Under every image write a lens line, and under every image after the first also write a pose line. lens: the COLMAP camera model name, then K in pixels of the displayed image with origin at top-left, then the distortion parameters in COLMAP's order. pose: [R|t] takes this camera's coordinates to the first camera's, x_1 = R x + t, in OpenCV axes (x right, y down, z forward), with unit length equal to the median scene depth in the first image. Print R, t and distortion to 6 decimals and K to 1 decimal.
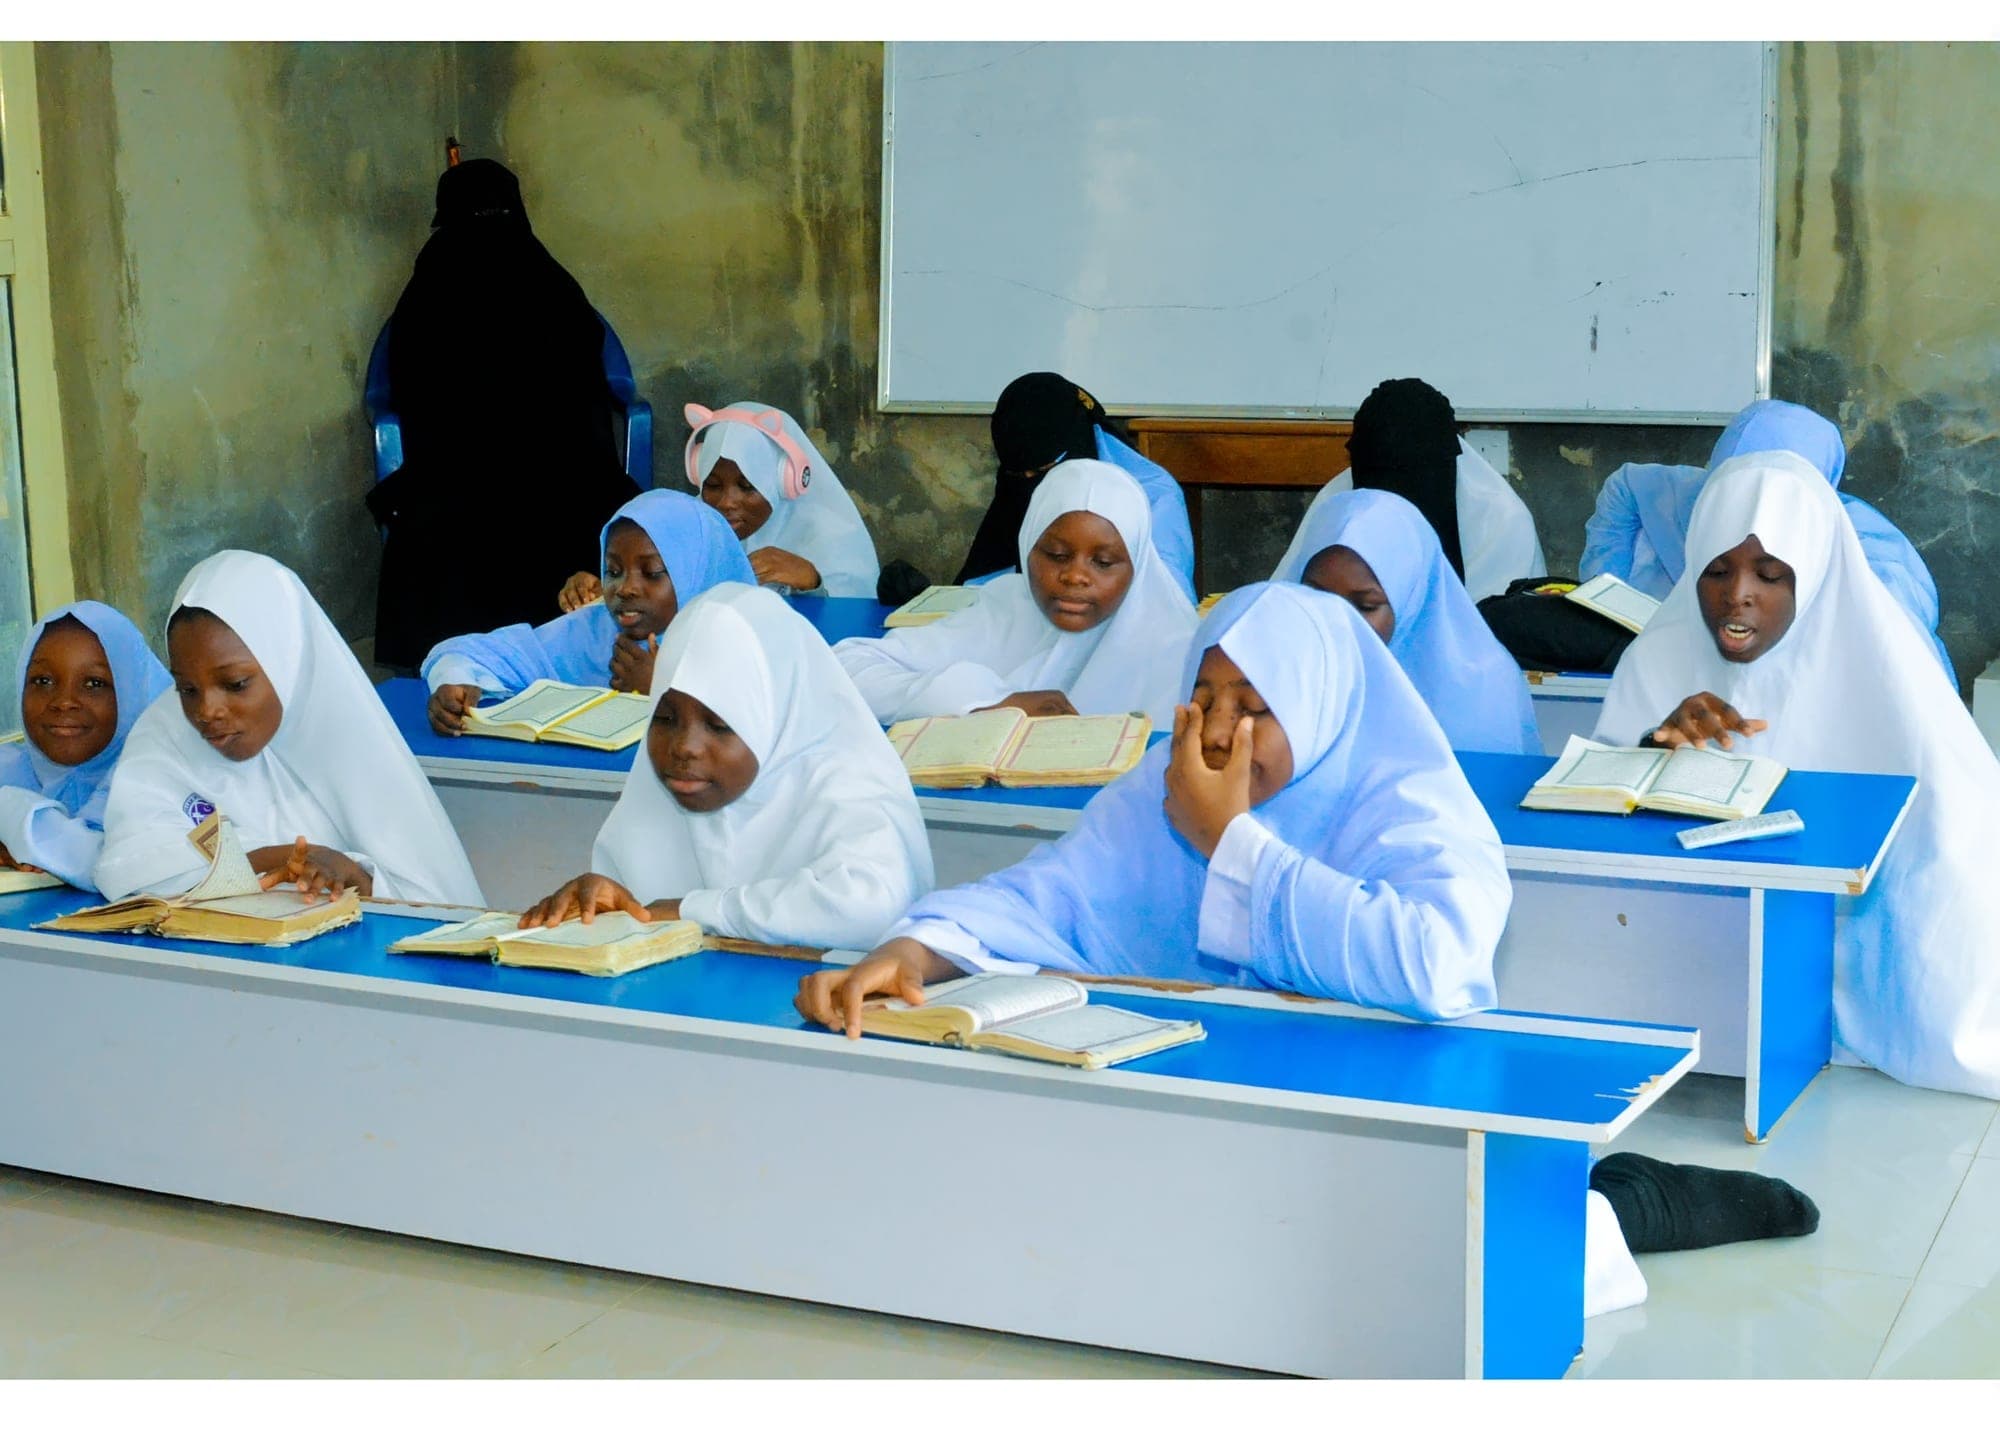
lens RADIAL K [[3033.7, 0, 964.4], [0, 3033.7, 718.9], [0, 0, 1]] dist [-0.130967, 0.070512]
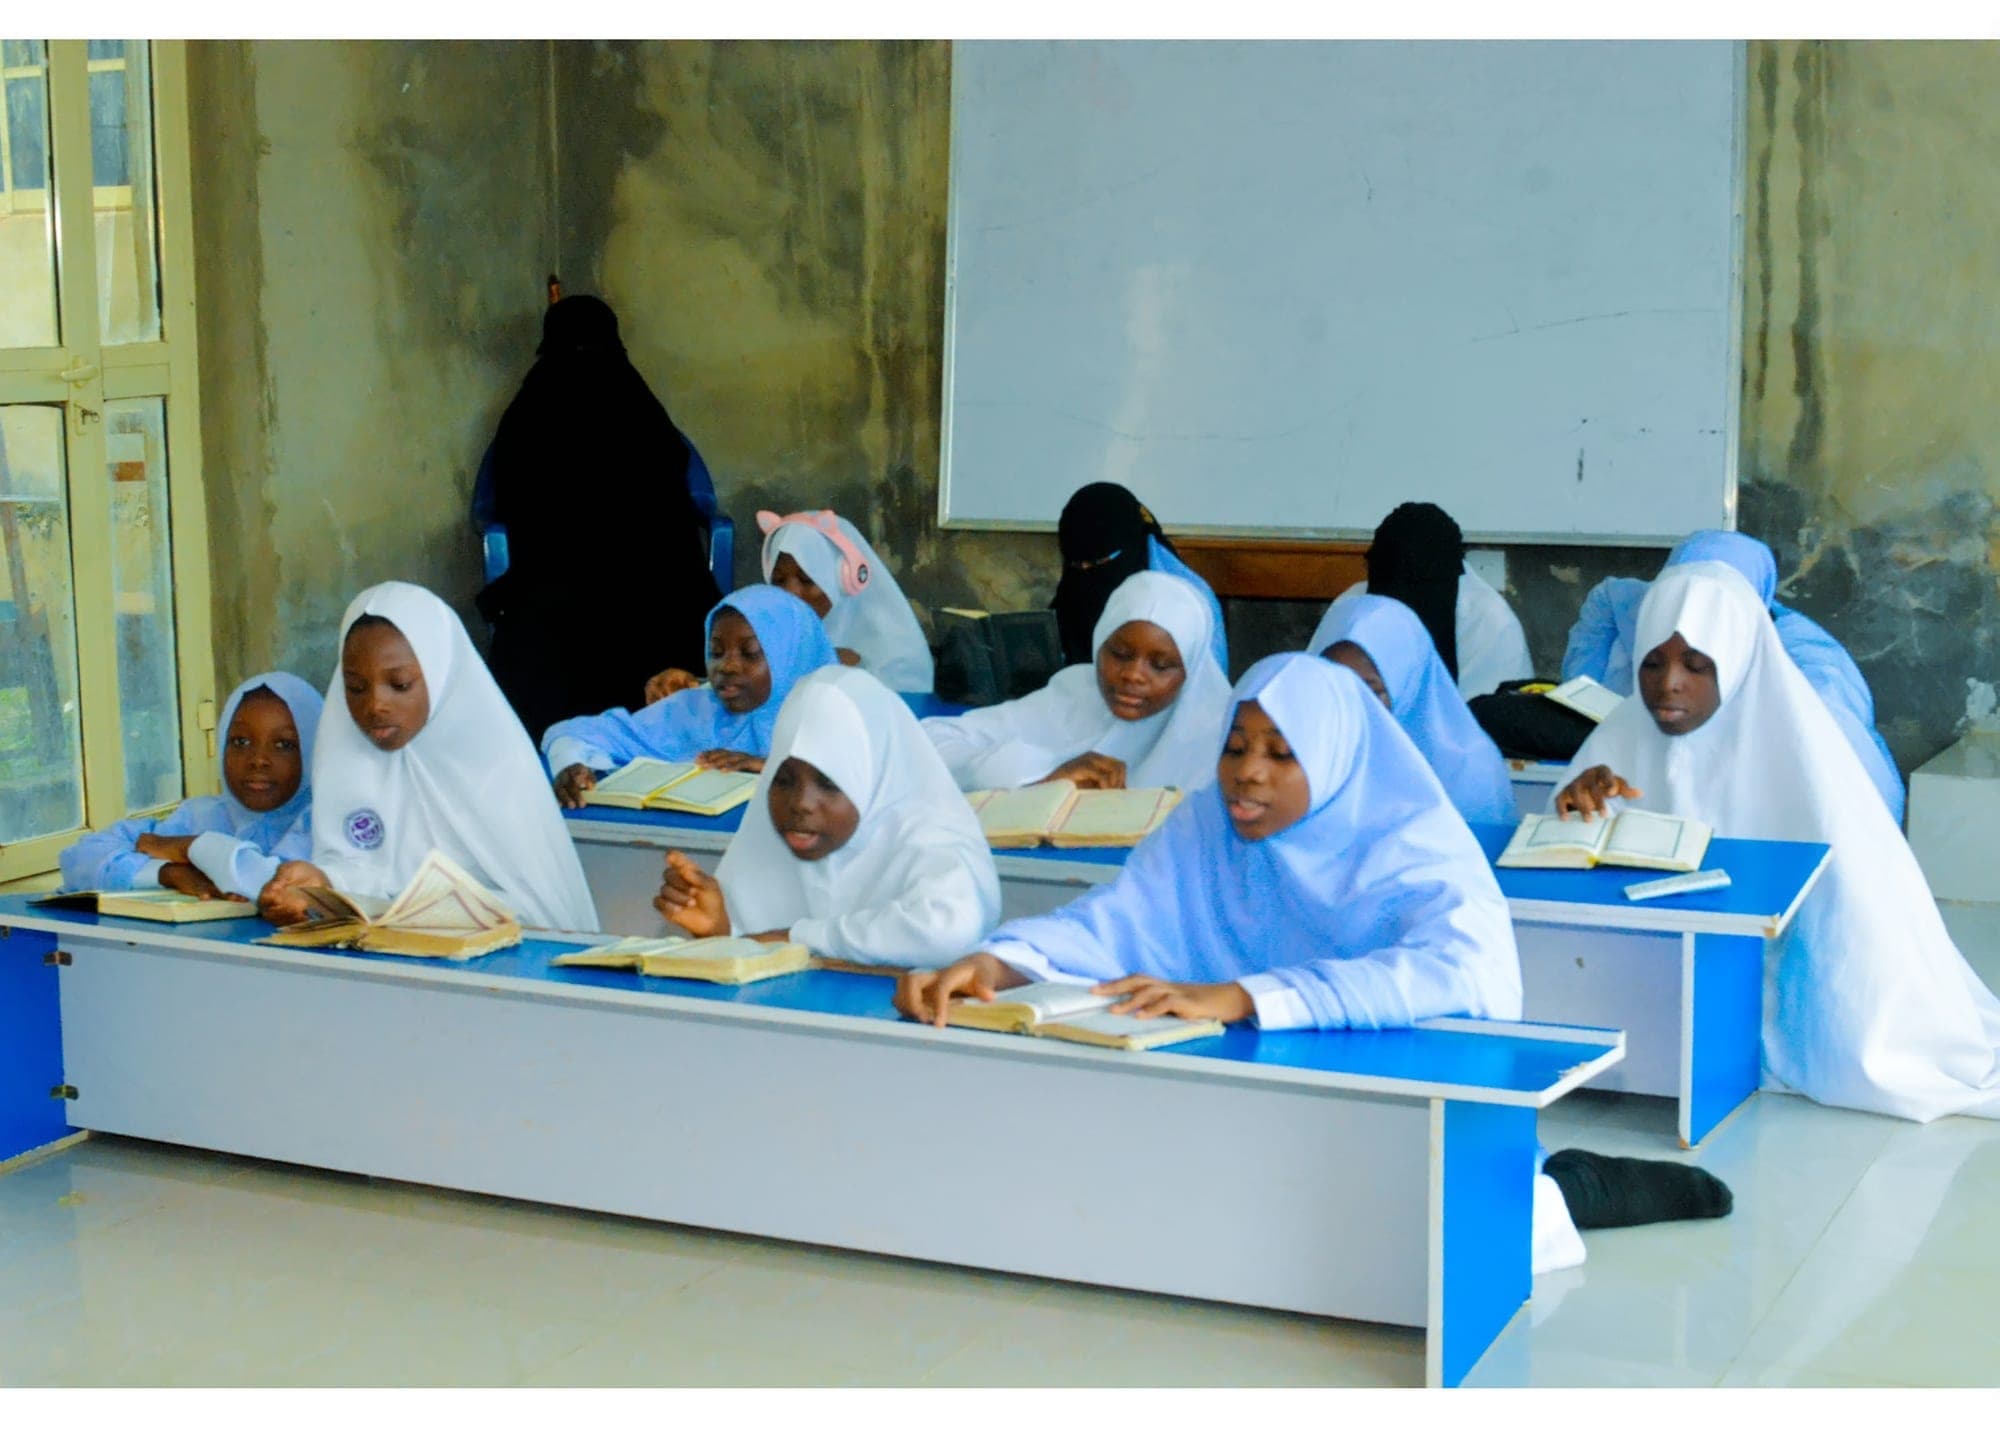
lens RADIAL K [[3033.7, 0, 964.4], [0, 3033.7, 718.9], [0, 0, 1]] dist [-0.130967, 0.070512]
pose [[0.999869, 0.012577, -0.010192, -0.007891], [-0.012971, 0.999132, -0.039588, 0.014220], [0.009686, 0.039715, 0.999164, -0.124073]]
